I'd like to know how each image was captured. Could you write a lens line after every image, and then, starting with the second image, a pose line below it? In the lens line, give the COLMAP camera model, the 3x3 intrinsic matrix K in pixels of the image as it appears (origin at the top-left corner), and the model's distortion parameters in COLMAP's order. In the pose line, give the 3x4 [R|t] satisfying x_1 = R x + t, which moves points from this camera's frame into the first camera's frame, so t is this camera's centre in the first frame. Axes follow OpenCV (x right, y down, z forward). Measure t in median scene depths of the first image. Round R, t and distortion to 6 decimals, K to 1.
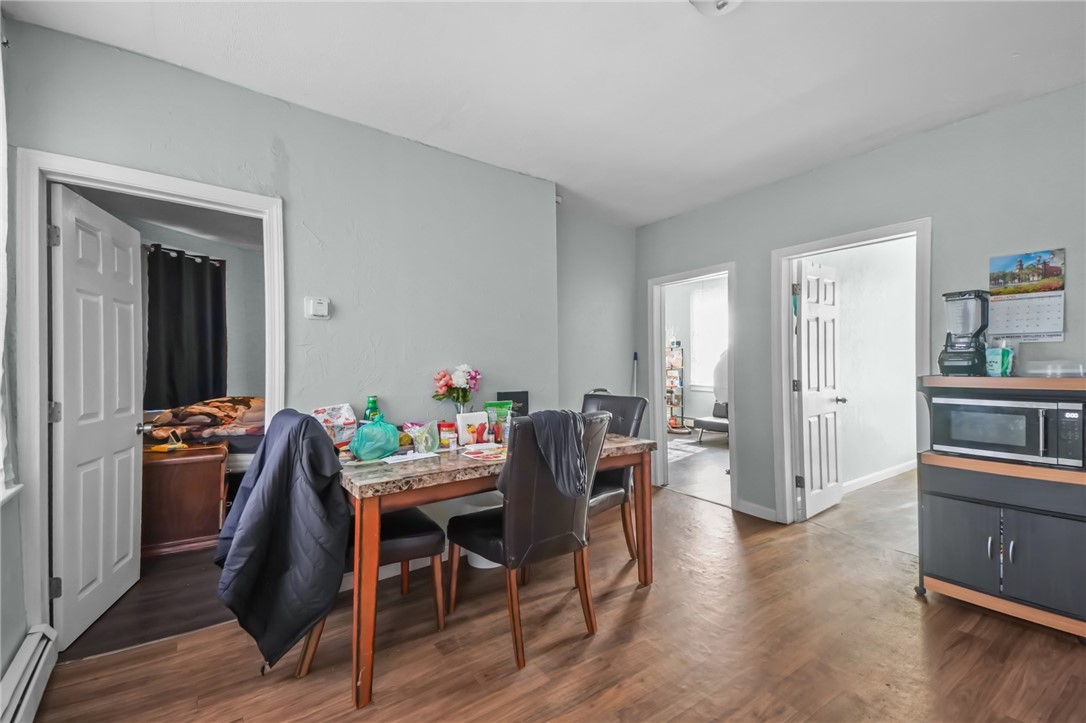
lens RADIAL K [[487.5, 0, 539.3], [0, 487.5, 359.0], [0, 0, 1]] dist [-0.002512, -0.000171]
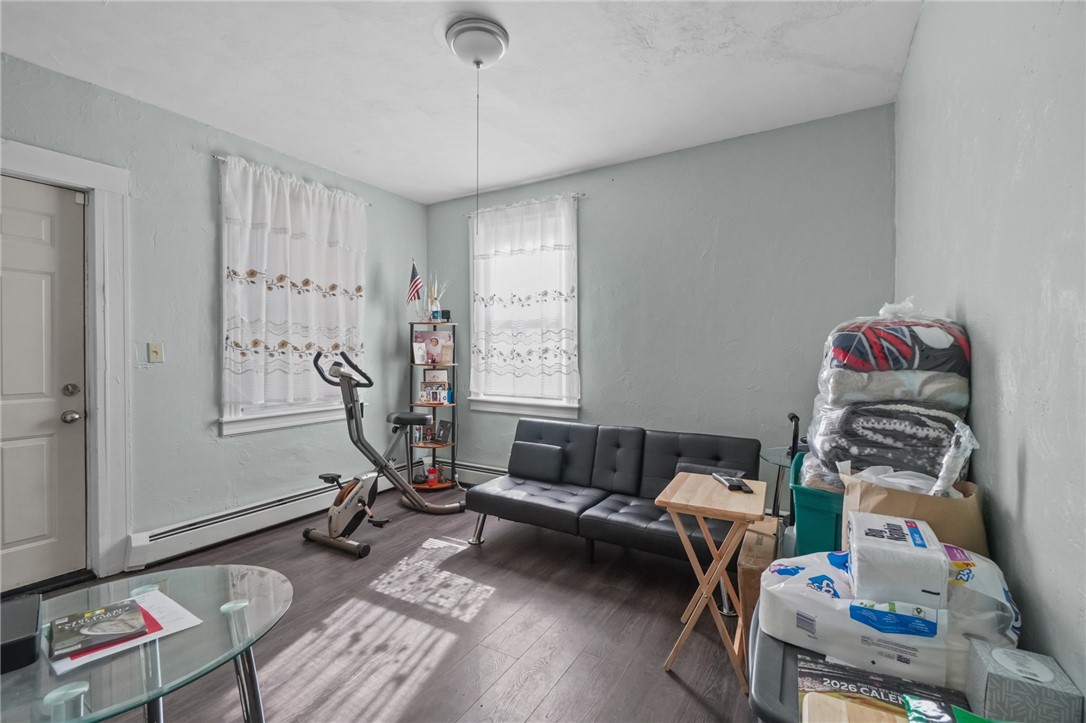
lens RADIAL K [[487.5, 0, 544.2], [0, 487.5, 359.0], [0, 0, 1]] dist [-0.002512, -0.000171]
pose [[0.930837, 0.007946, 0.365347, 0.197623], [-0.013696, 0.999820, 0.013150, 0.003880], [-0.365177, -0.017244, 0.930779, 0.508340]]
